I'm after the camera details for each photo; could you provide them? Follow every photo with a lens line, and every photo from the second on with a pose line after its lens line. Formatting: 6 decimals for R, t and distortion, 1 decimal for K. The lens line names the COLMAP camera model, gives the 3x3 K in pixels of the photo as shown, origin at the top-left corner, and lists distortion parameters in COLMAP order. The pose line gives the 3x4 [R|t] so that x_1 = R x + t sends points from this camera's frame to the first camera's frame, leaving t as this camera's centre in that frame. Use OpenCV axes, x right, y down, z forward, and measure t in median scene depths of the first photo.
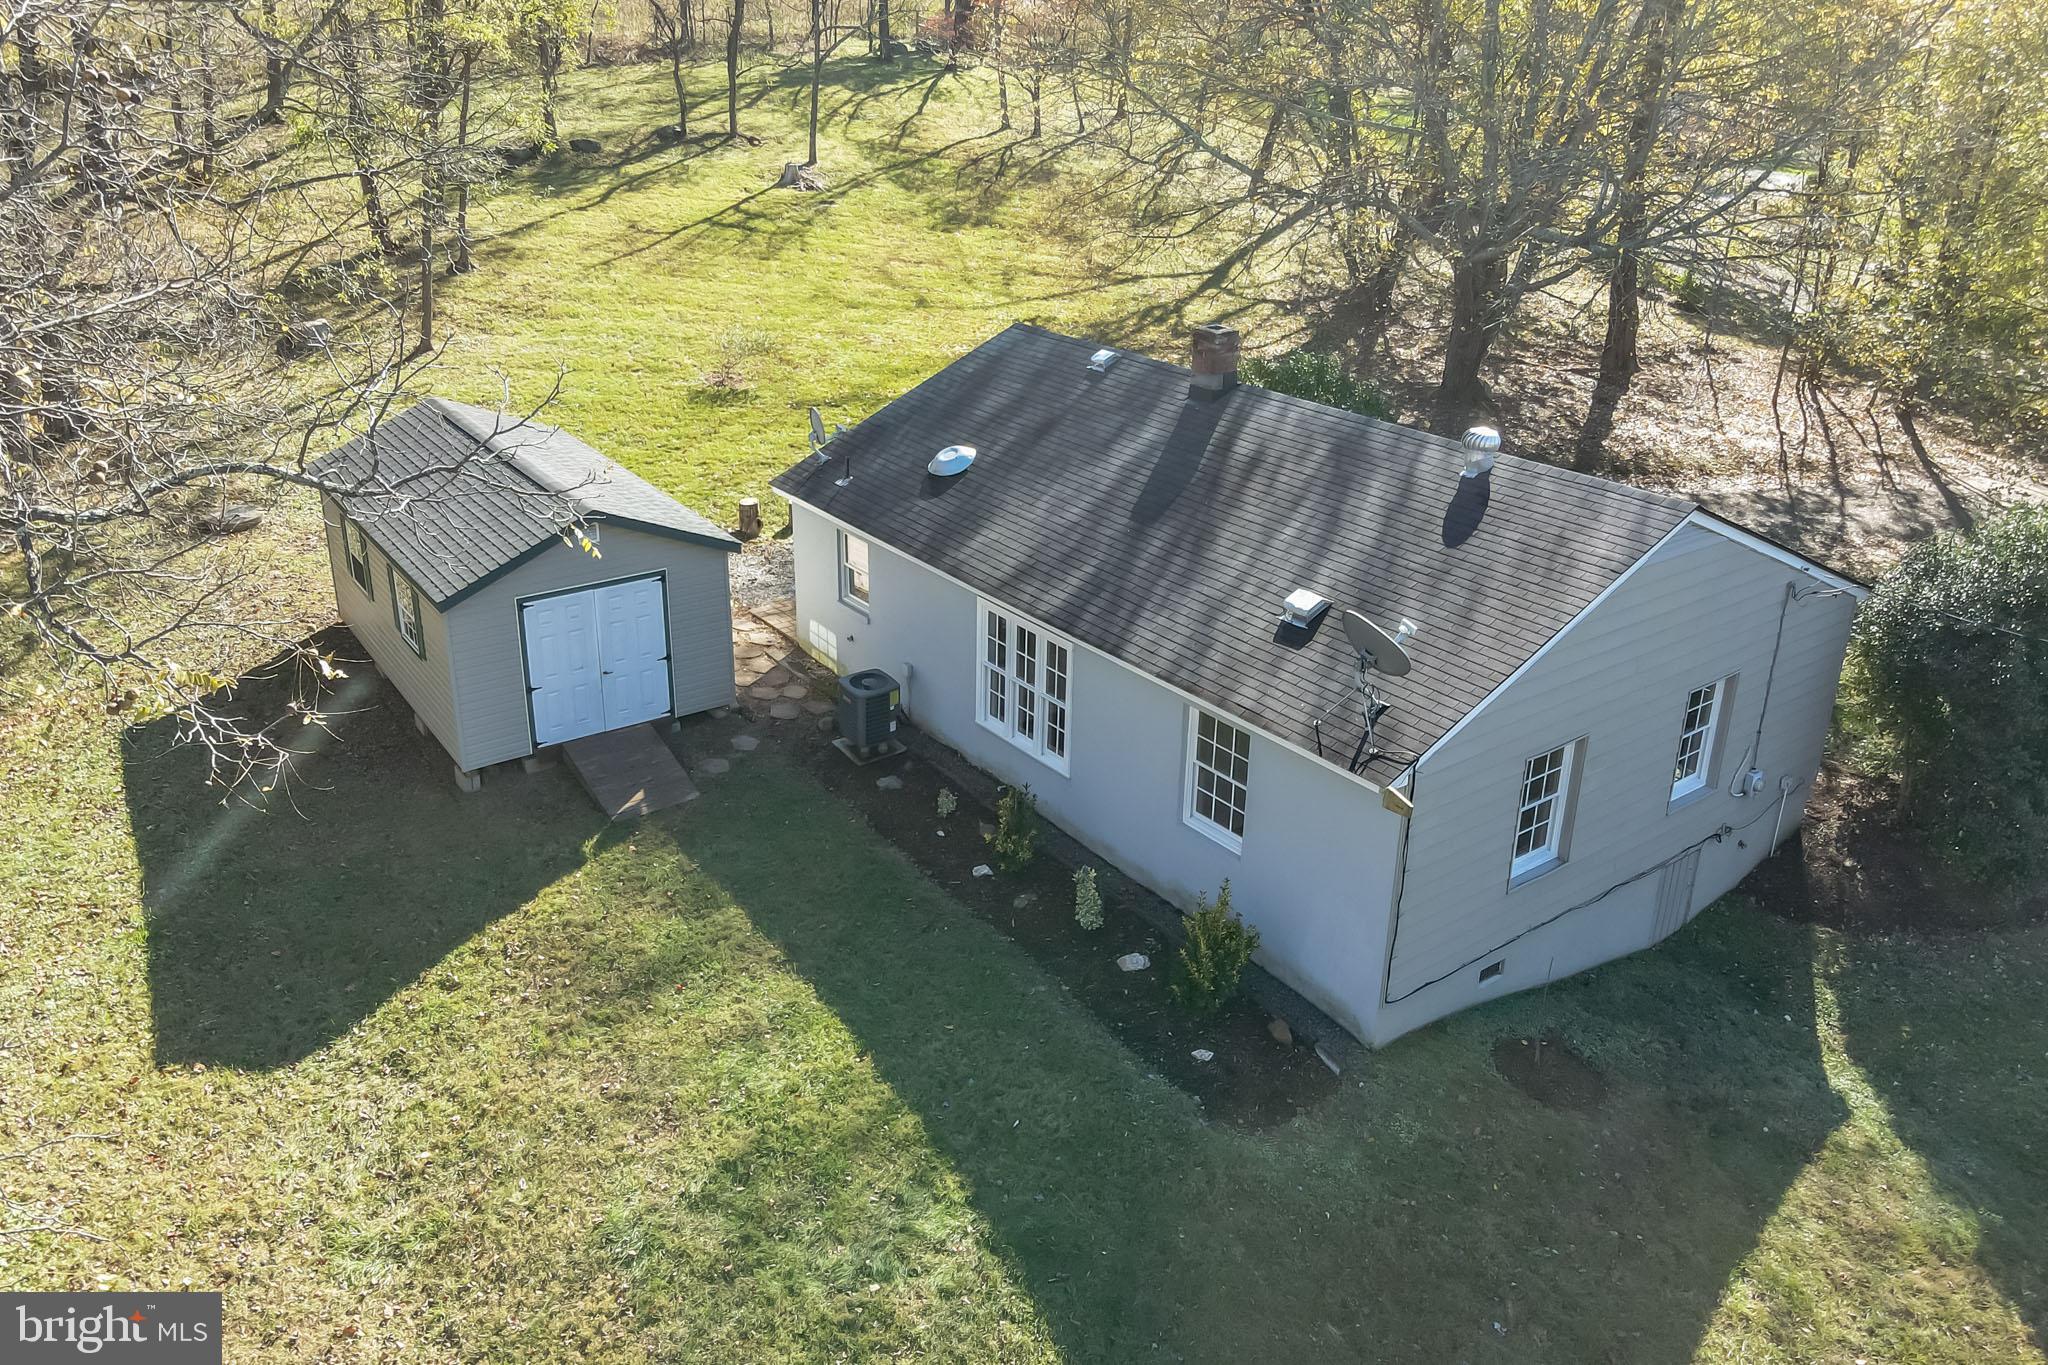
lens RADIAL K [[1541.2, 0, 1023.4], [0, 1541.2, 610.2], [0, 0, 1]] dist [0.008991, 0.005284]
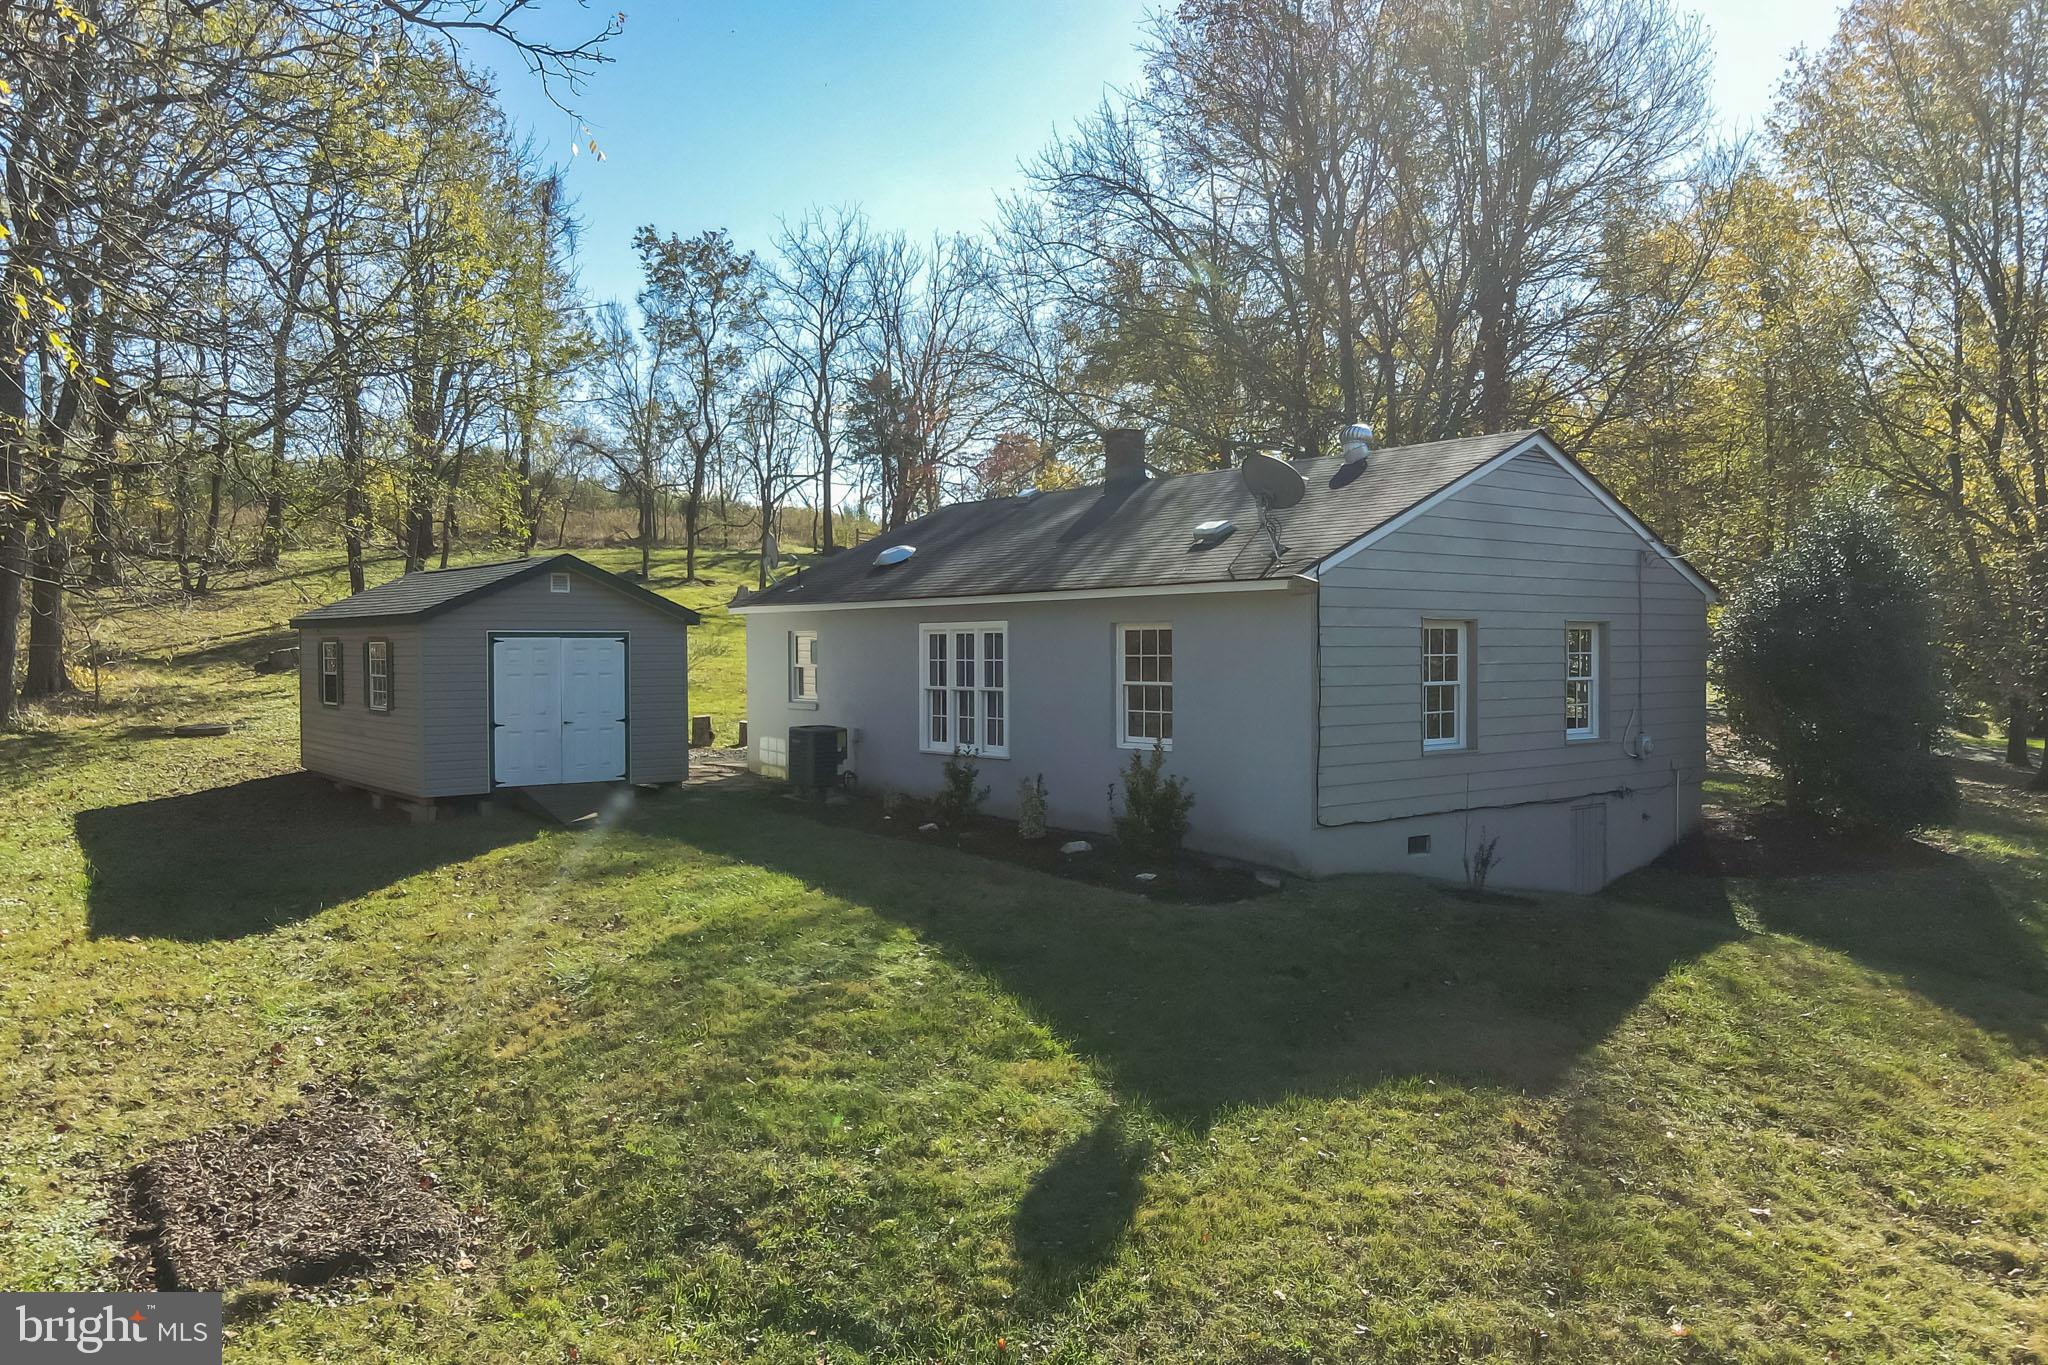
lens RADIAL K [[1491.6, 0, 1024.0], [0, 1491.6, 682.5], [0, 0, 1]] dist [0.020848, 0.000656]
pose [[0.998534, -0.023559, 0.048722, -0.008412], [0.038531, 0.941663, -0.334344, 0.397393], [-0.038003, 0.335731, 0.941191, 0.019689]]
